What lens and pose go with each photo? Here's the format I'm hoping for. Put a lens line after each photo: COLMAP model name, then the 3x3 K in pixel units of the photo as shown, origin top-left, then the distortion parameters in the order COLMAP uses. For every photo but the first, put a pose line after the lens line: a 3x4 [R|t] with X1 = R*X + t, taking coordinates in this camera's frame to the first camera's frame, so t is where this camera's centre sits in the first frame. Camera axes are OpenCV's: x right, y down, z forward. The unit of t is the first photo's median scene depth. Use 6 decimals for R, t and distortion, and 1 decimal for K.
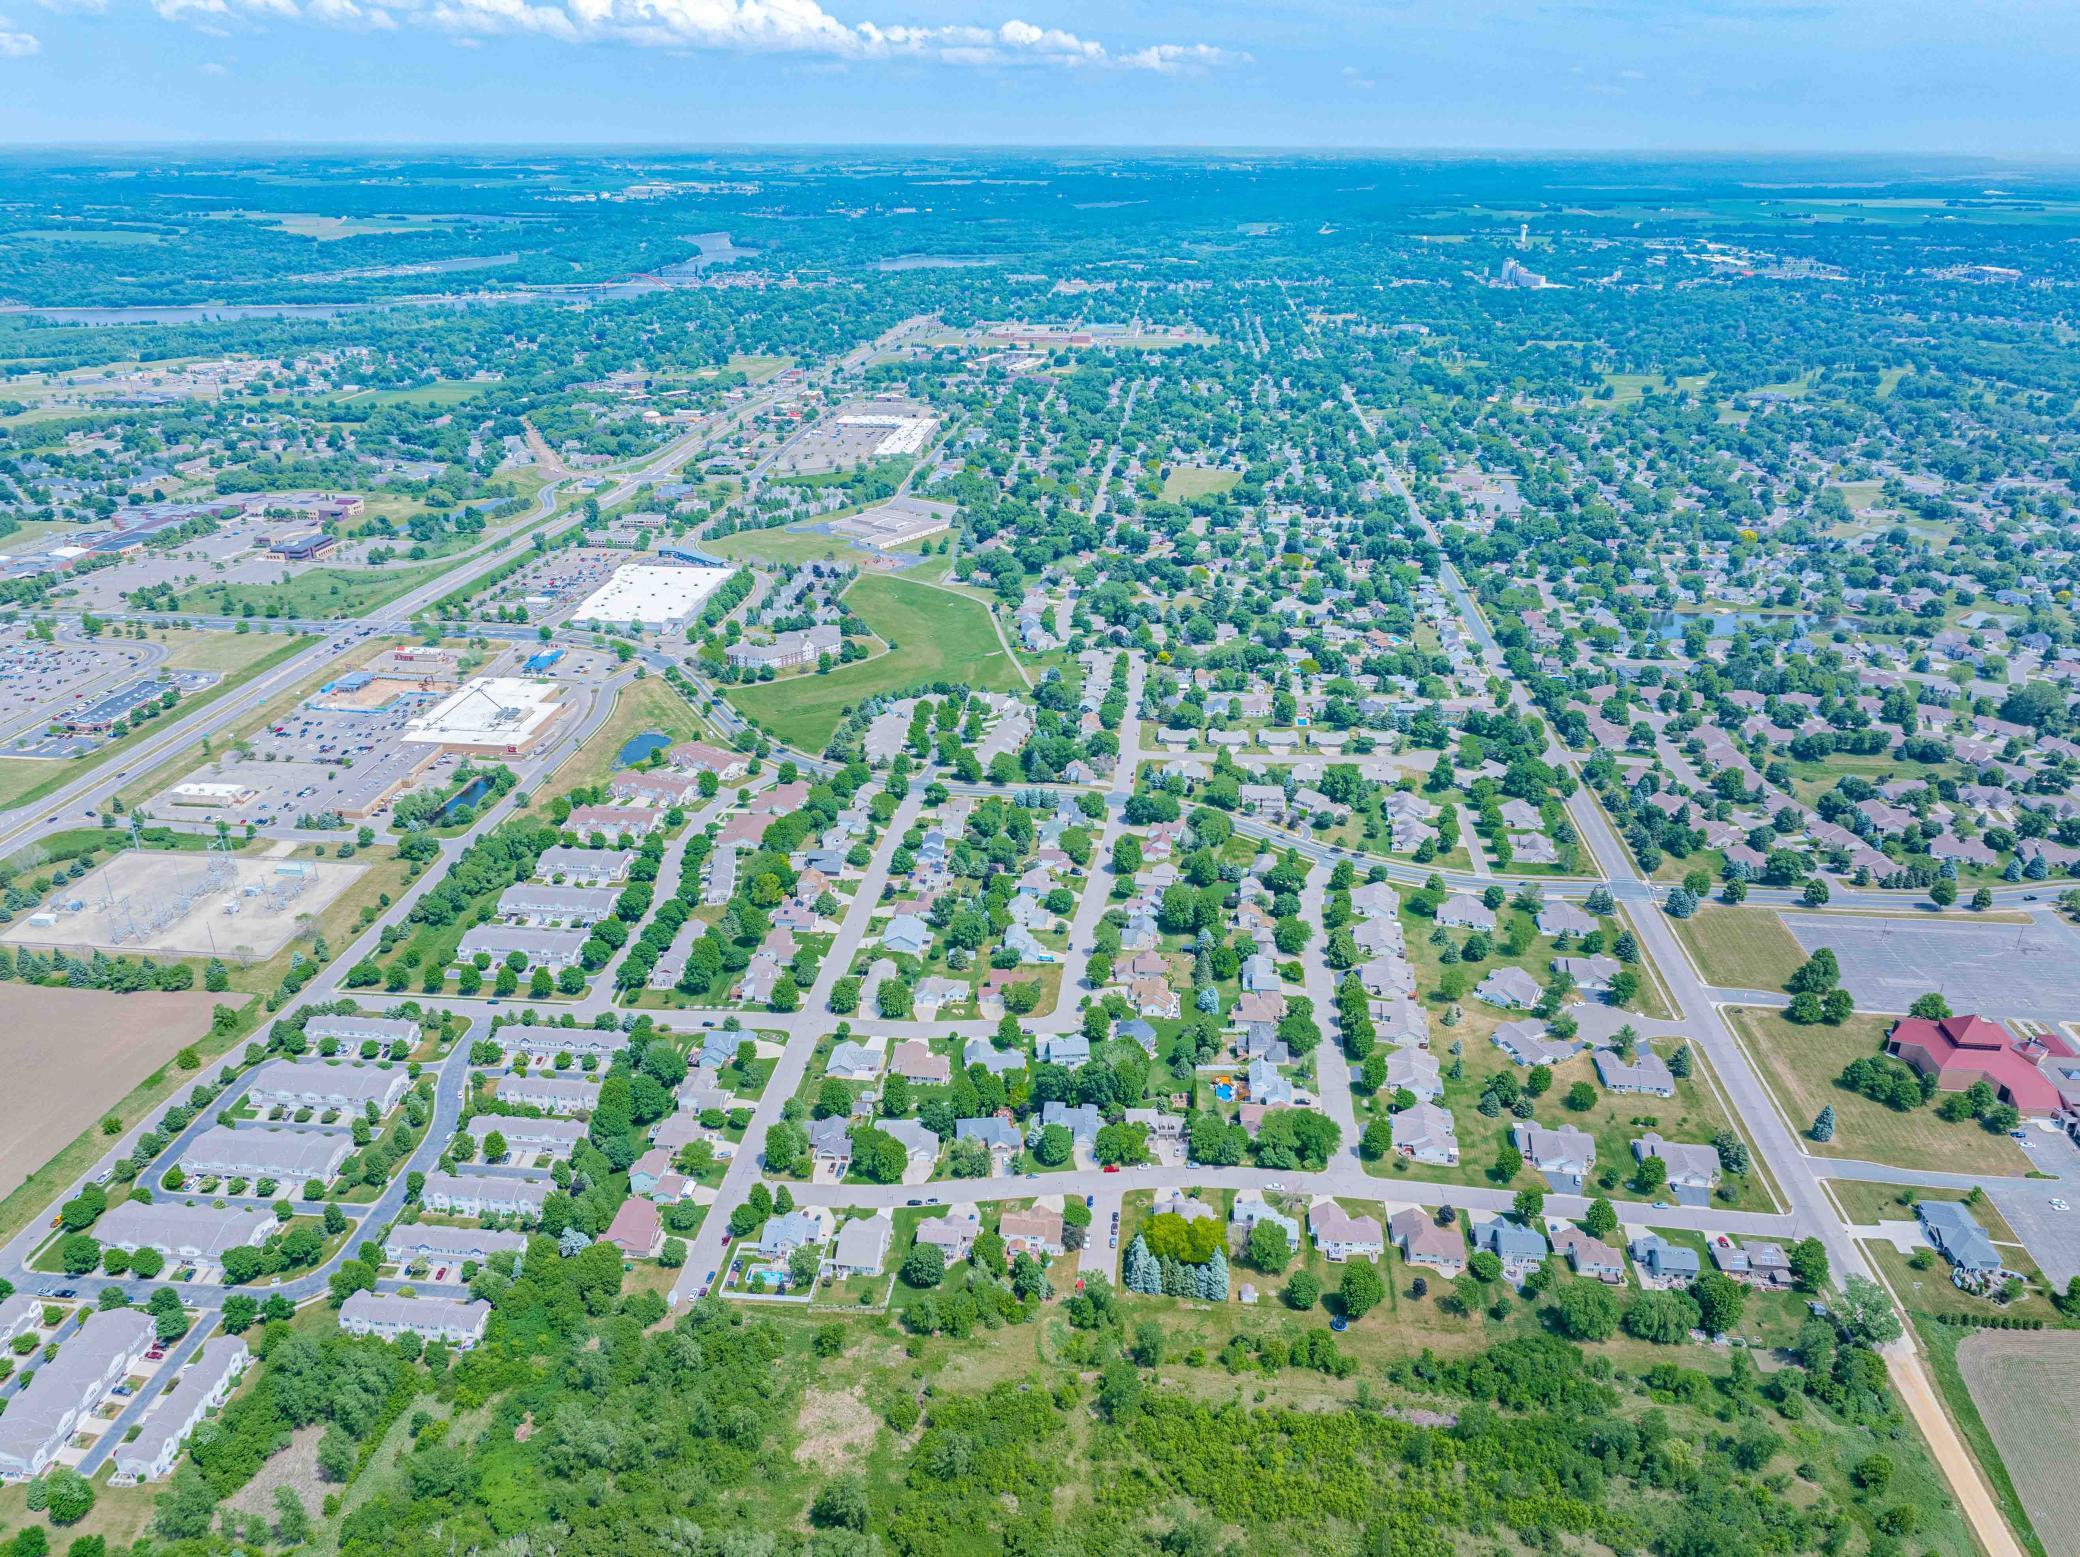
lens RADIAL K [[1451.9, 0, 1040.7], [0, 1451.9, 788.8], [0, 0, 1]] dist [-0.028995, 0.037806]
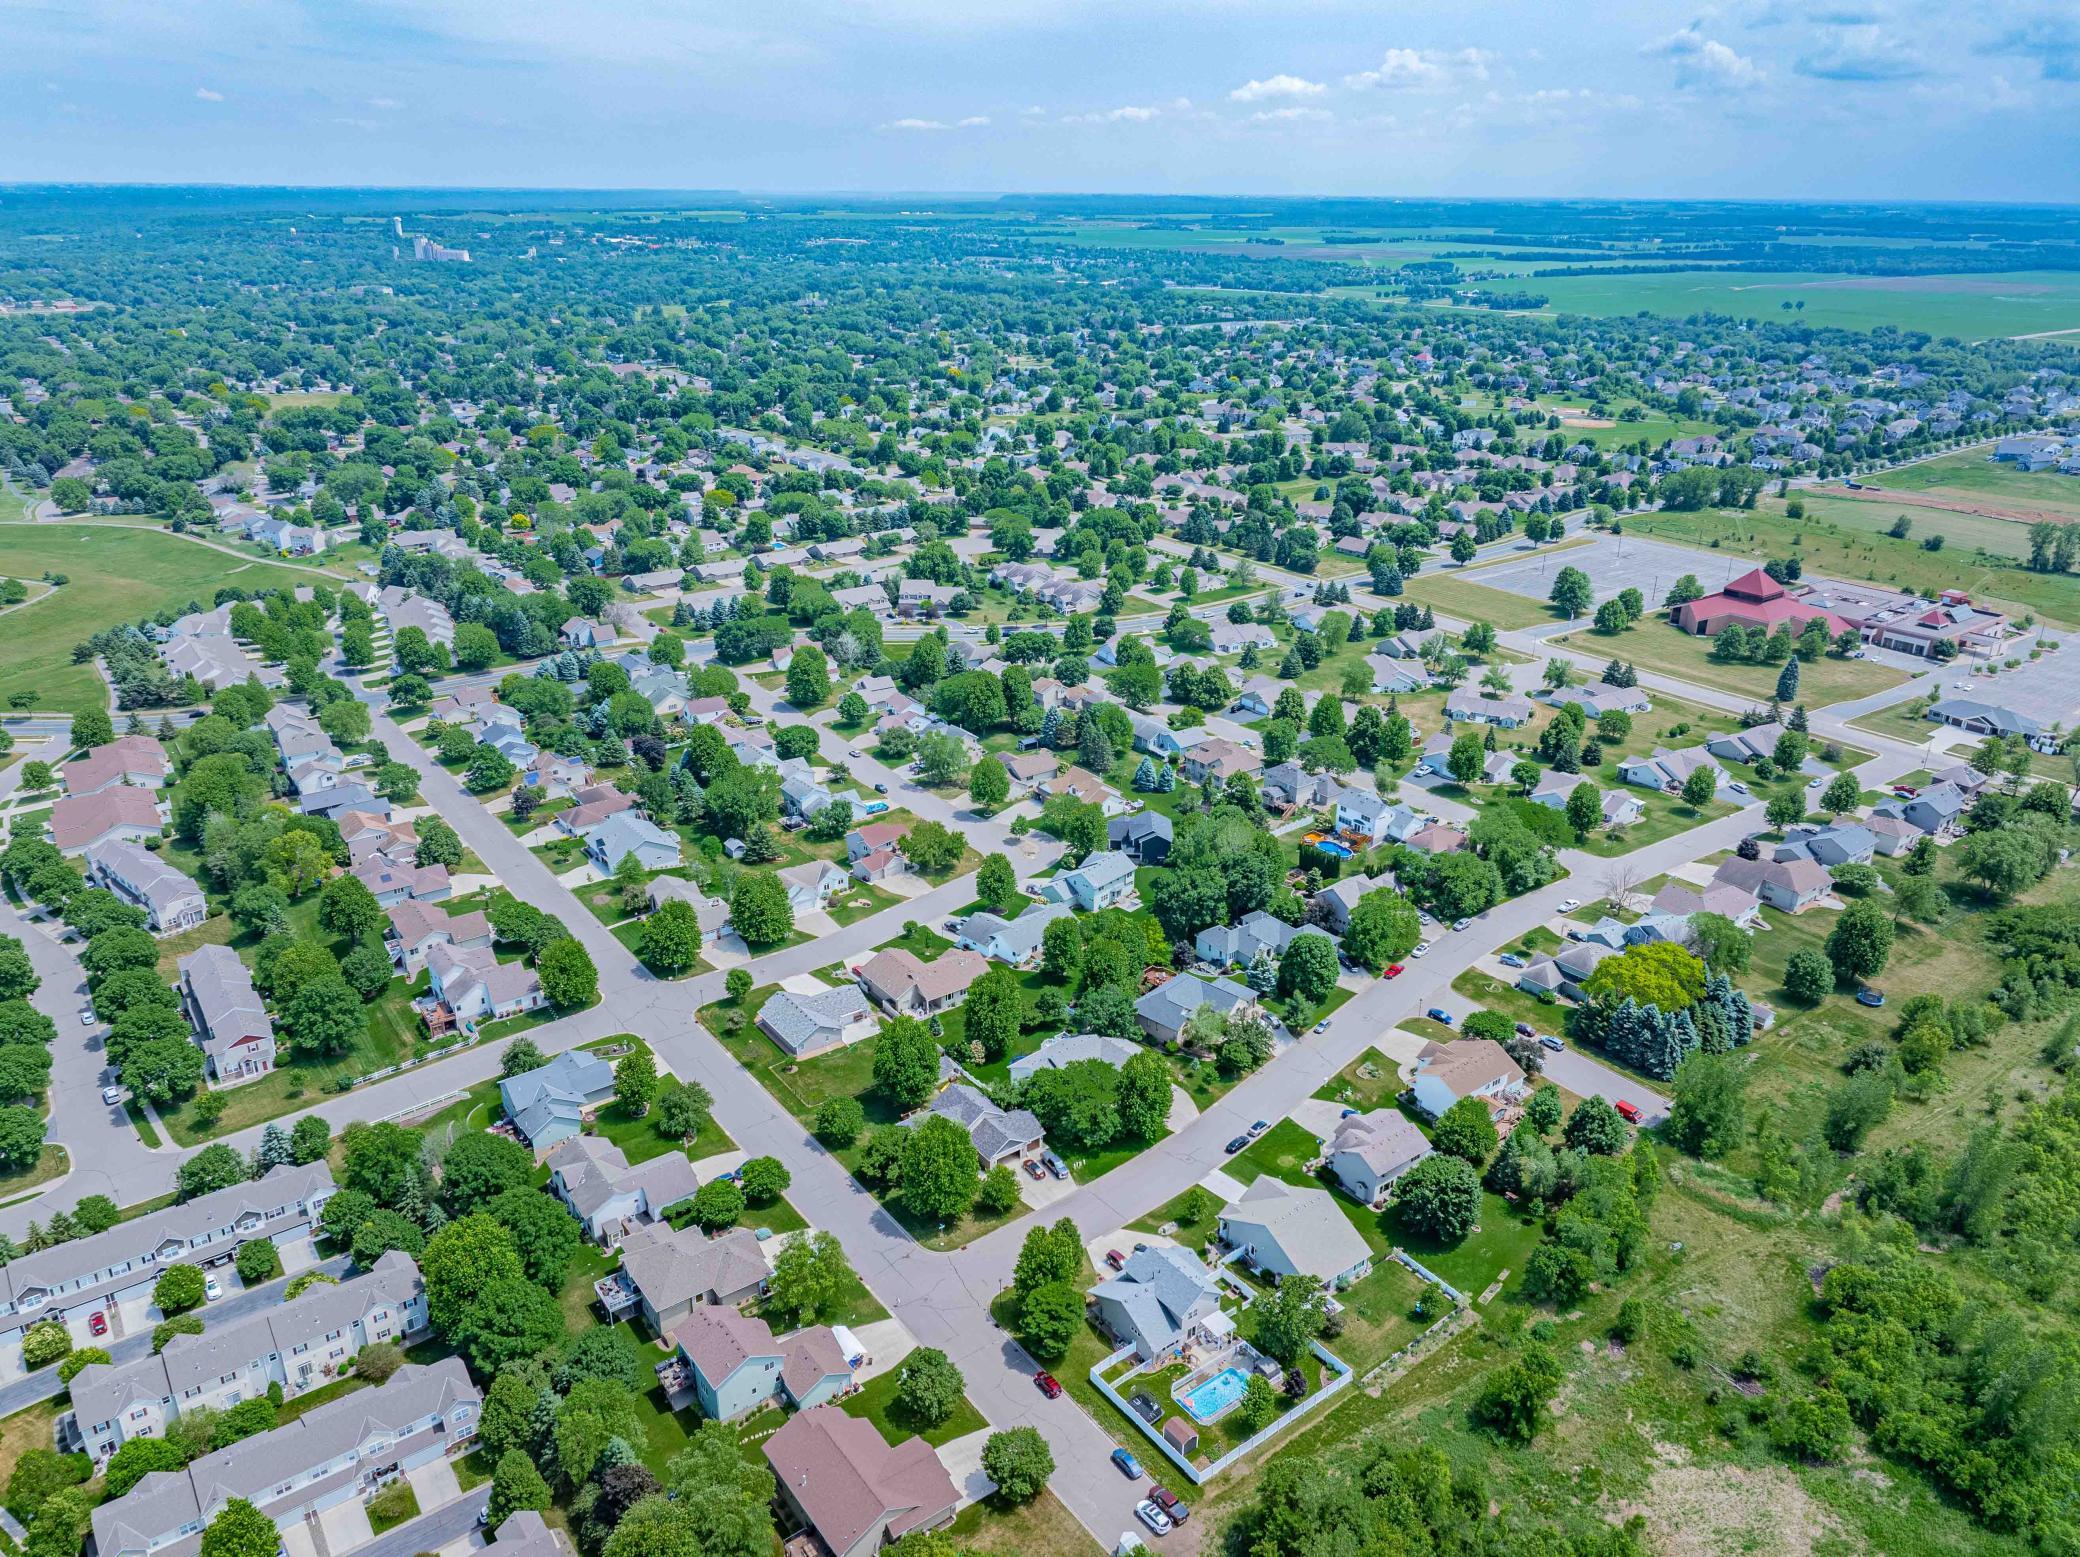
lens RADIAL K [[1465.2, 0, 1046.9], [0, 1465.2, 780.1], [0, 0, 1]] dist [-0.025184, 0.025017]
pose [[0.737835, -0.255326, 0.624827, -0.266483], [0.274074, 0.959277, 0.068350, 0.068703], [-0.616833, 0.120818, 0.777766, 0.392518]]
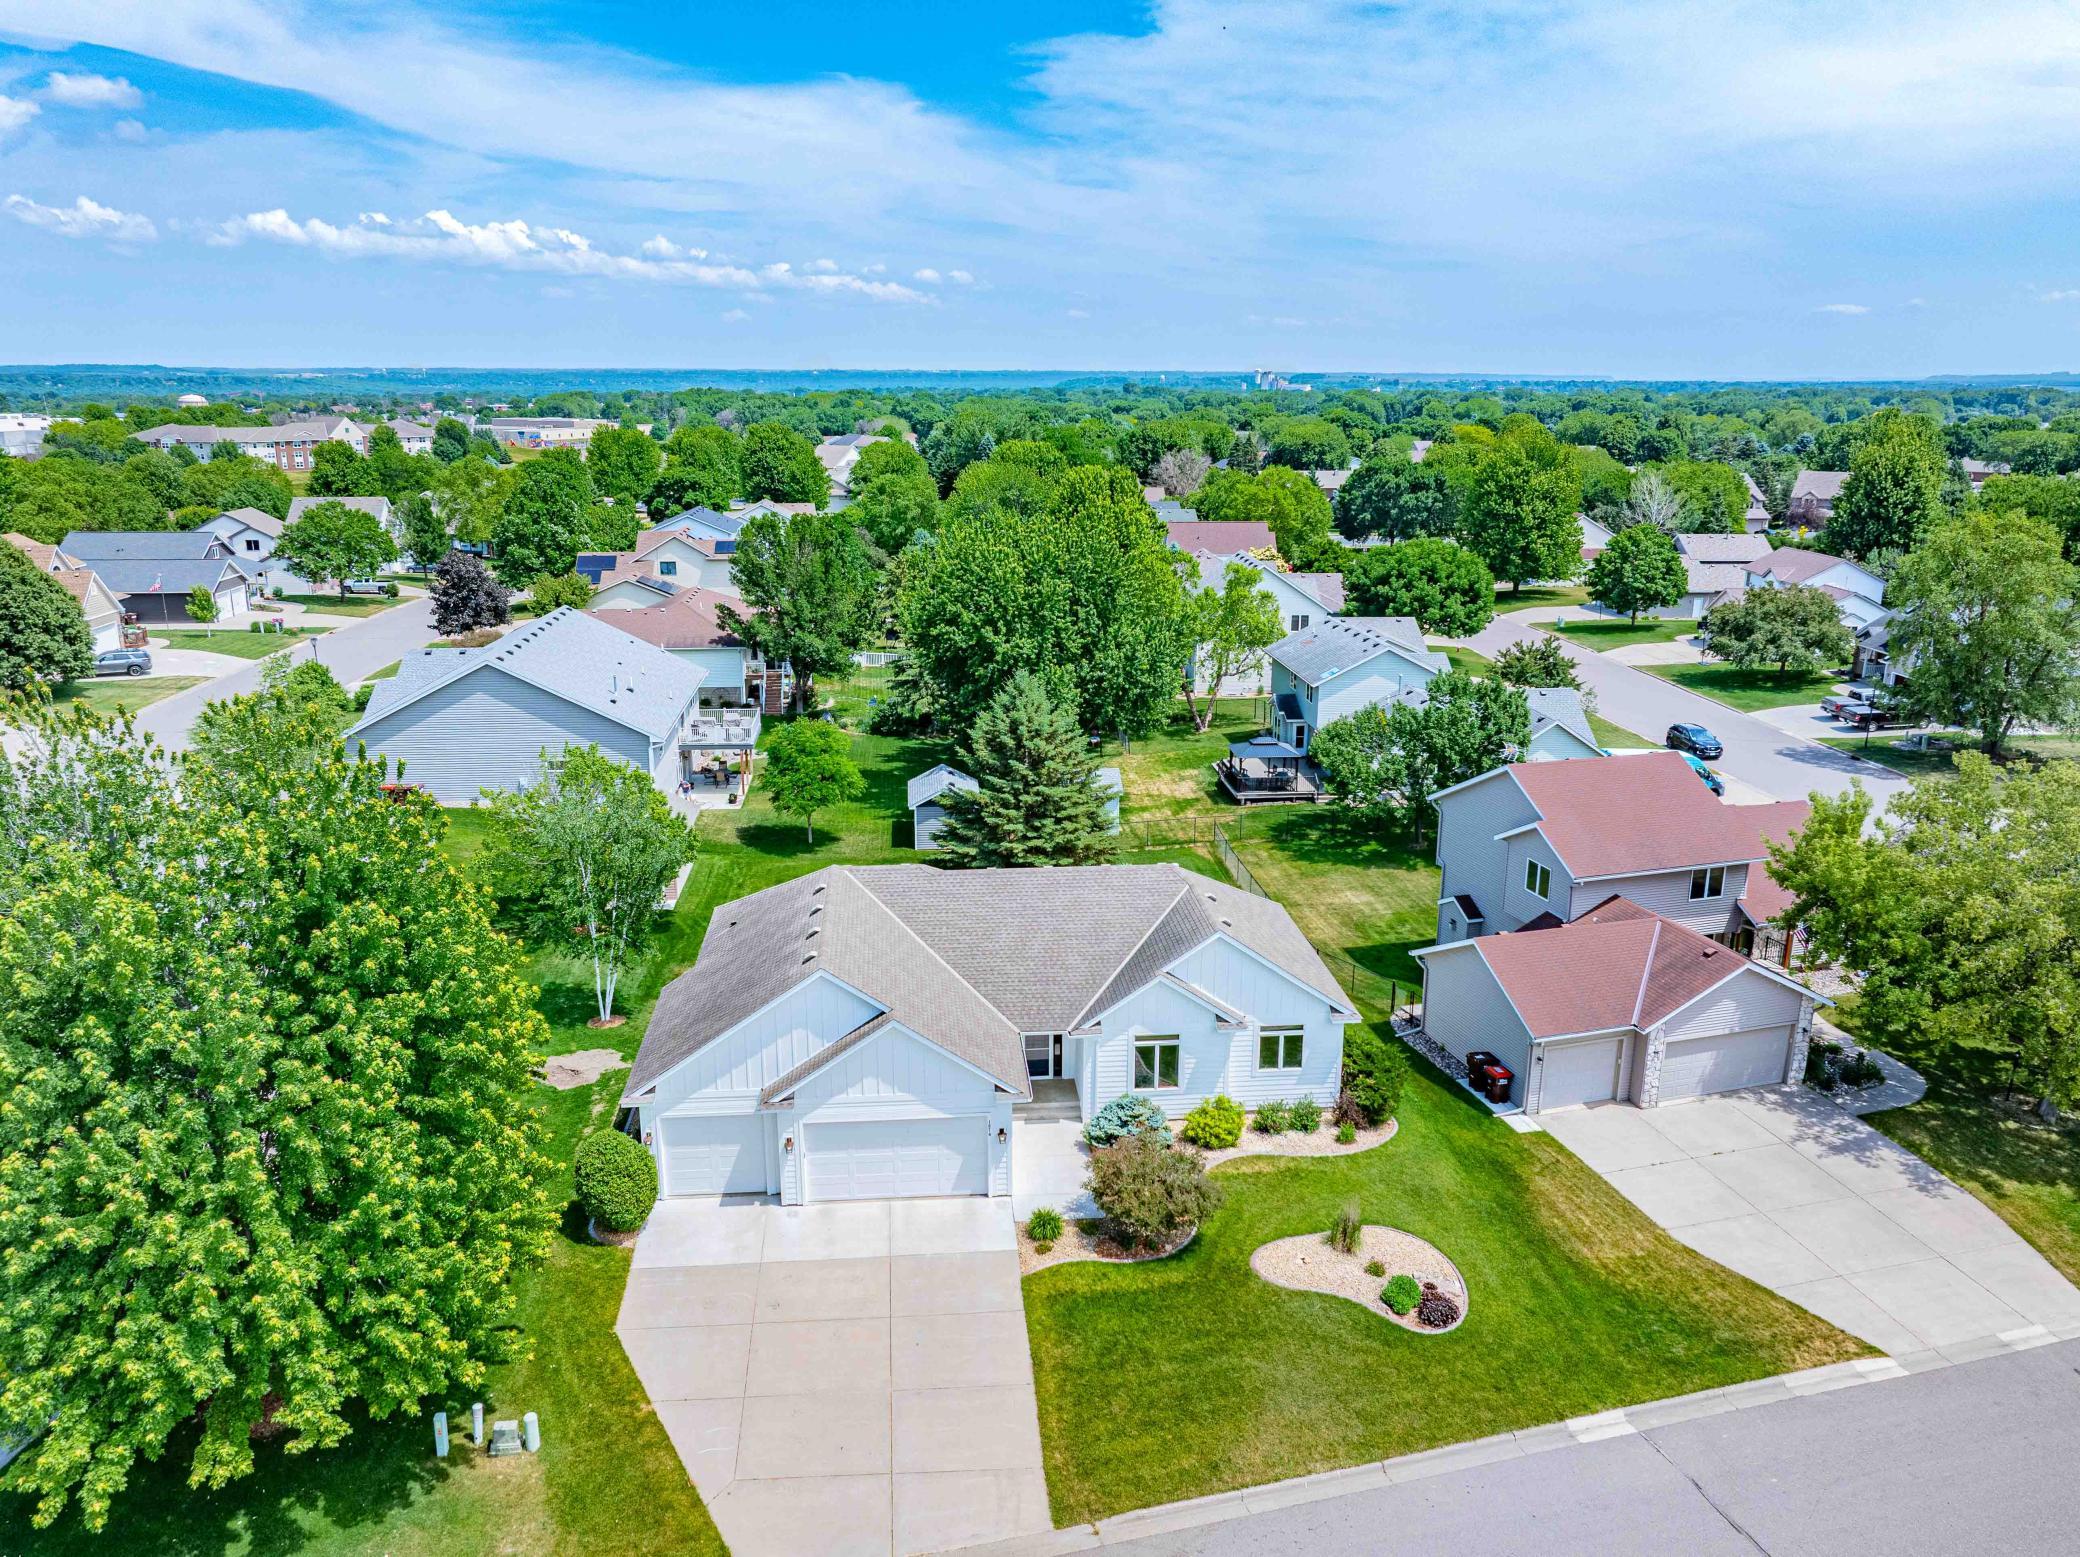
lens RADIAL K [[1472.7, 0, 1040.4], [0, 1472.7, 823.2], [0, 0, 1]] dist [-0.025462, 0.024803]
pose [[0.980912, -0.058496, 0.185443, -0.063615], [0.080482, 0.990292, -0.113337, 0.108246], [-0.177013, 0.126098, 0.976097, 0.722821]]
